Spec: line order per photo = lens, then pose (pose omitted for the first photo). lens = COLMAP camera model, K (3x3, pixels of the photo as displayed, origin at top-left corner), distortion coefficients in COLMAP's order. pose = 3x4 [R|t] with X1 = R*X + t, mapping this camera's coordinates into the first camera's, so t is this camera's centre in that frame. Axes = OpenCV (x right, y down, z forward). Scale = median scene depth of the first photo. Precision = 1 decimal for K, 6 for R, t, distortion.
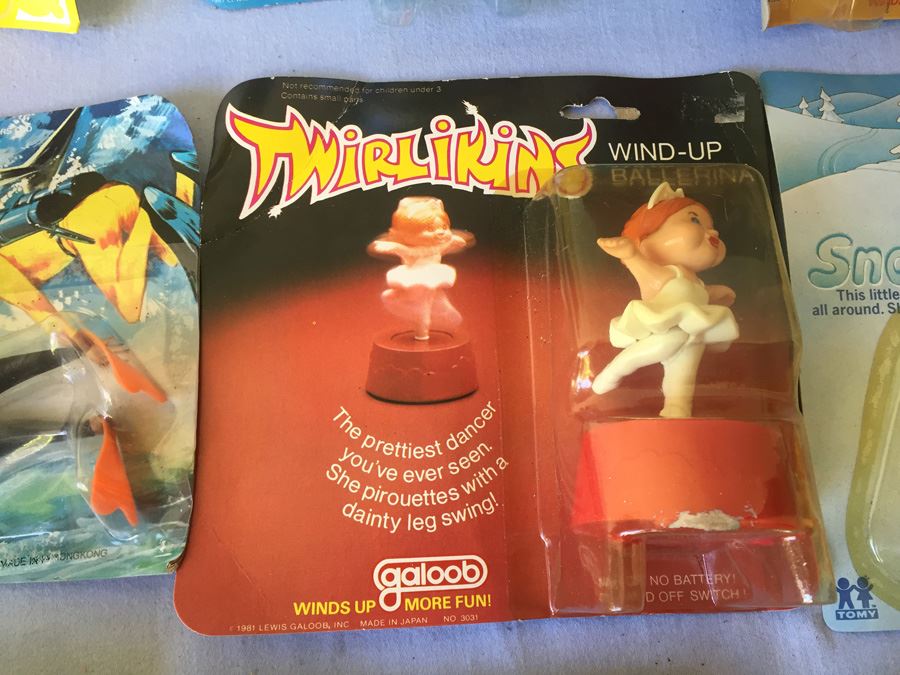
lens RADIAL K [[777.2, 0, 444.9], [0, 777.2, 334.3], [0, 0, 1]] dist [0.085005, -0.147052]
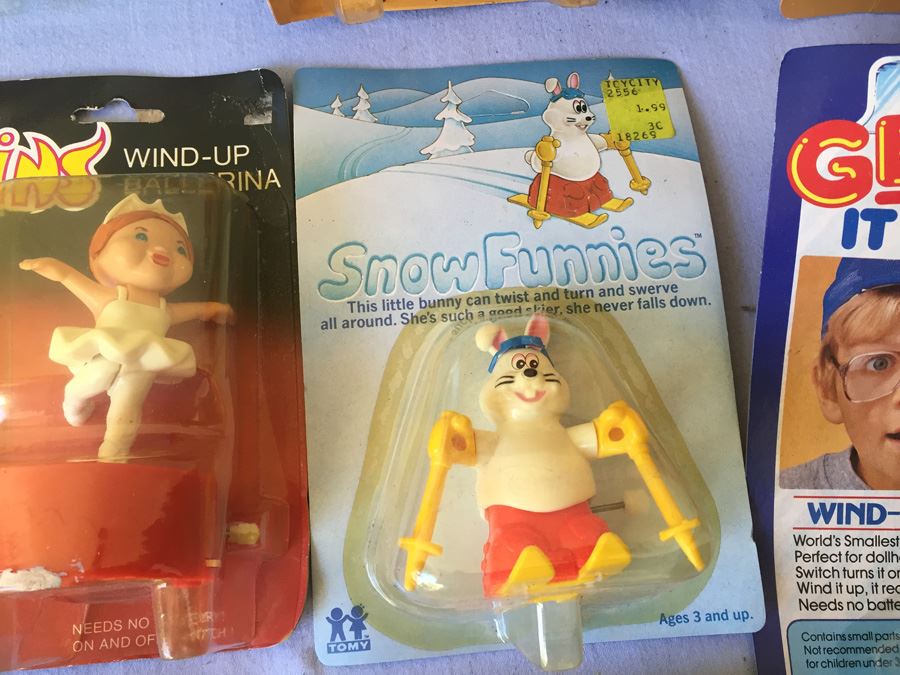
lens RADIAL K [[777.2, 0, 444.9], [0, 777.2, 334.3], [0, 0, 1]] dist [0.085005, -0.147052]
pose [[0.997876, -0.040565, 0.050966, 0.511624], [0.039399, 0.998943, 0.023680, -0.031450], [-0.051873, -0.021622, 0.998420, 0.047684]]
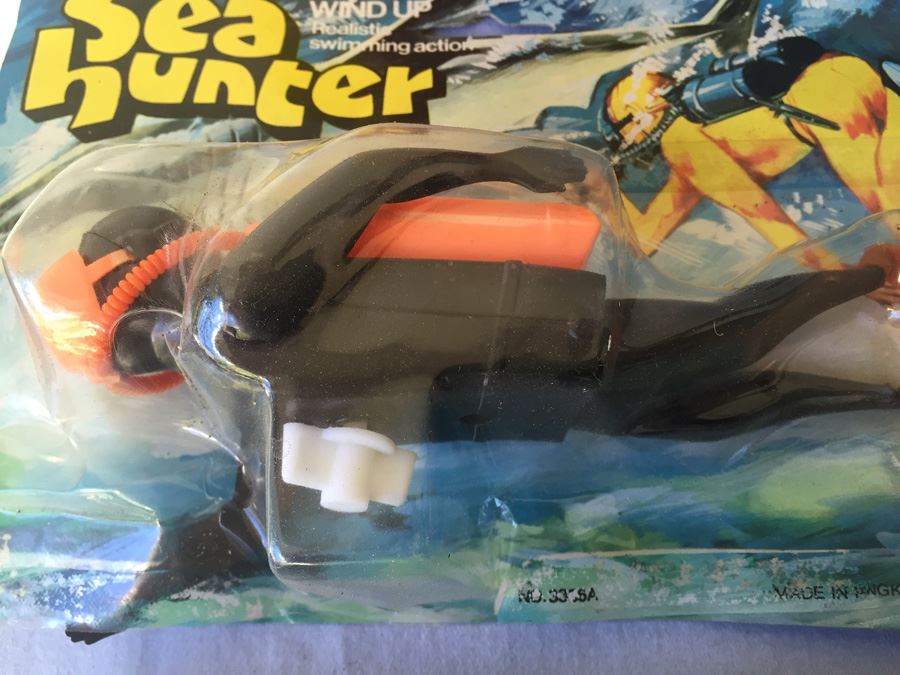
lens RADIAL K [[791.5, 0, 450.0], [0, 791.5, 337.5], [0, 0, 1]] dist [0.075293, -0.149576]
pose [[0.995202, 0.080561, -0.055523, -0.740833], [-0.082740, 0.995842, -0.038125, 0.120774], [0.052220, 0.042536, 0.997729, 0.301744]]
